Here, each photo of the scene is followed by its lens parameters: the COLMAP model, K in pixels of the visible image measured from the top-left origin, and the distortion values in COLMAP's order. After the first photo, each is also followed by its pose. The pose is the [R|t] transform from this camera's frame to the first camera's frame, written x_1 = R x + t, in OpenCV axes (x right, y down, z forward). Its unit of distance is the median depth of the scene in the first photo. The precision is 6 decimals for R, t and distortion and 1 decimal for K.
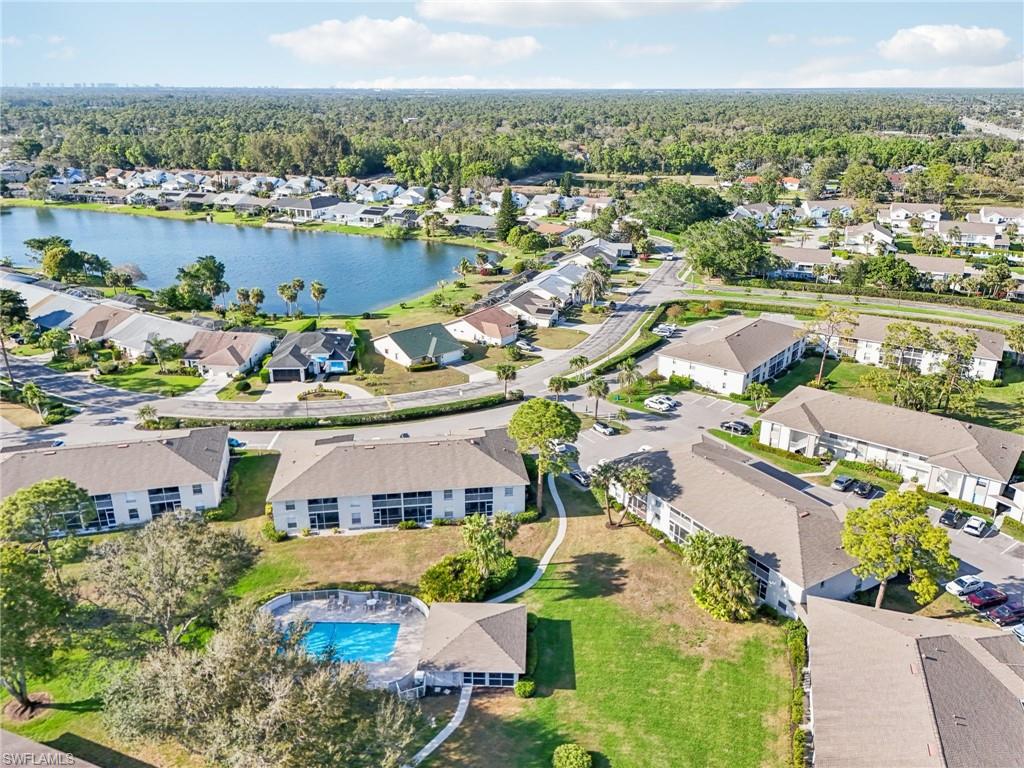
lens RADIAL K [[773.4, 0, 527.0], [0, 773.4, 386.4], [0, 0, 1]] dist [0.032973, -0.000771]
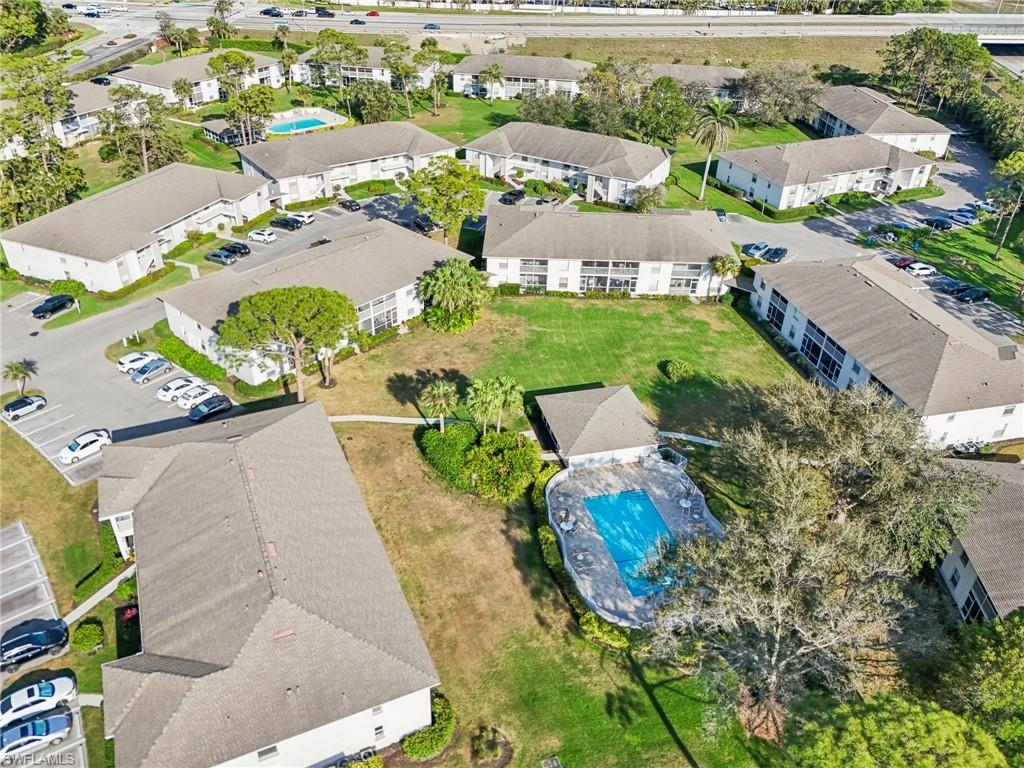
lens RADIAL K [[773.4, 0, 527.0], [0, 773.4, 386.4], [0, 0, 1]] dist [0.032973, -0.000771]
pose [[-0.287851, -0.546276, 0.786591, -0.758530], [0.317138, 0.720637, 0.616528, -0.329613], [-0.903640, 0.426926, -0.034191, 1.056338]]
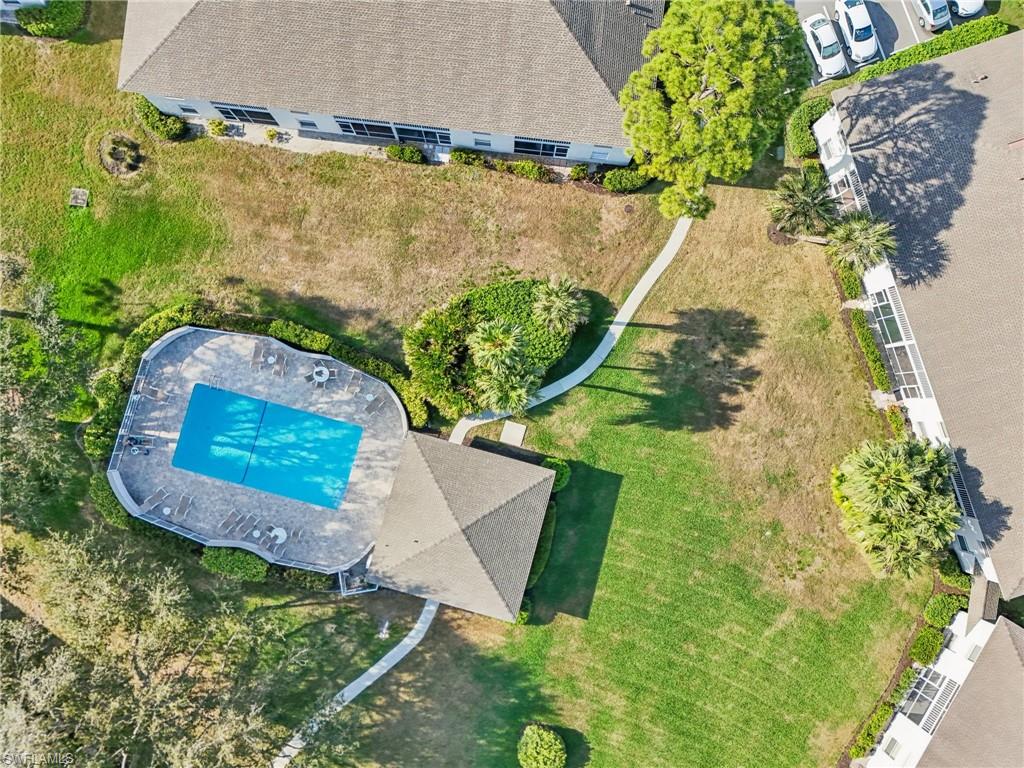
lens RADIAL K [[773.4, 0, 527.0], [0, 773.4, 386.4], [0, 0, 1]] dist [0.032973, -0.000771]
pose [[0.968815, 0.247776, 0.002064, -0.041709], [-0.100166, 0.384008, 0.917880, -0.318150], [0.226636, -0.889463, 0.396852, 0.825245]]
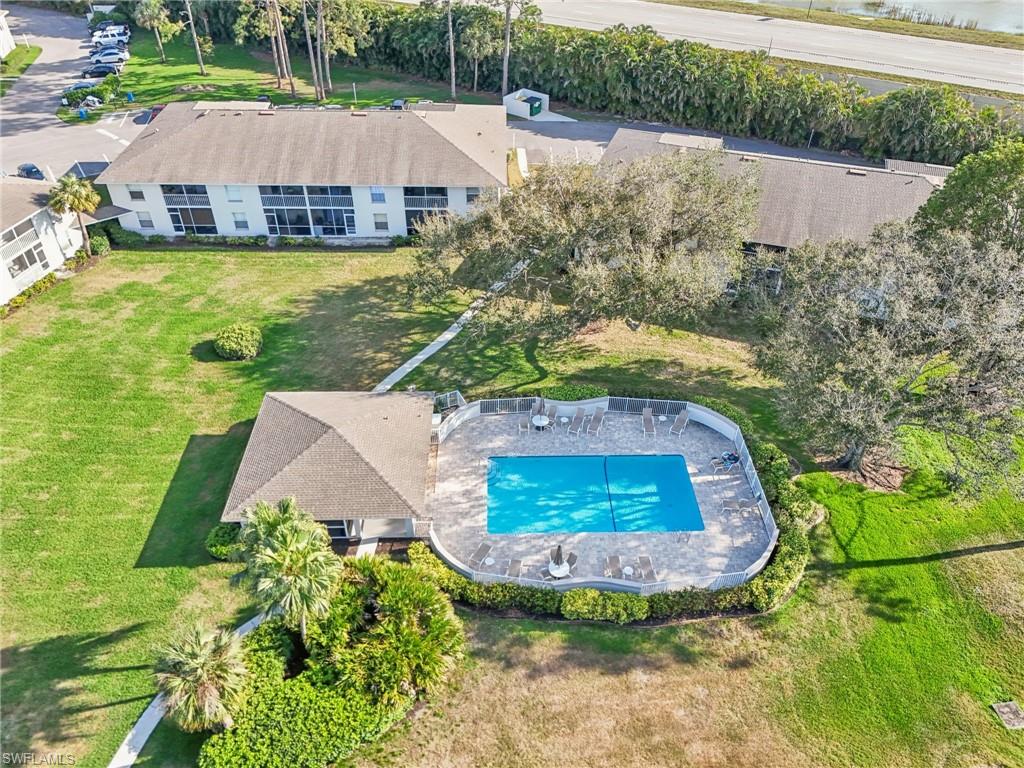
lens RADIAL K [[769.2, 0, 512.0], [0, 769.2, 384.0], [0, 0, 1]] dist [0.030147, -0.006522]
pose [[-0.998994, 0.017386, -0.041345, -0.162137], [-0.027271, 0.496385, 0.867674, -0.177326], [0.035609, 0.867928, -0.495411, 1.189317]]
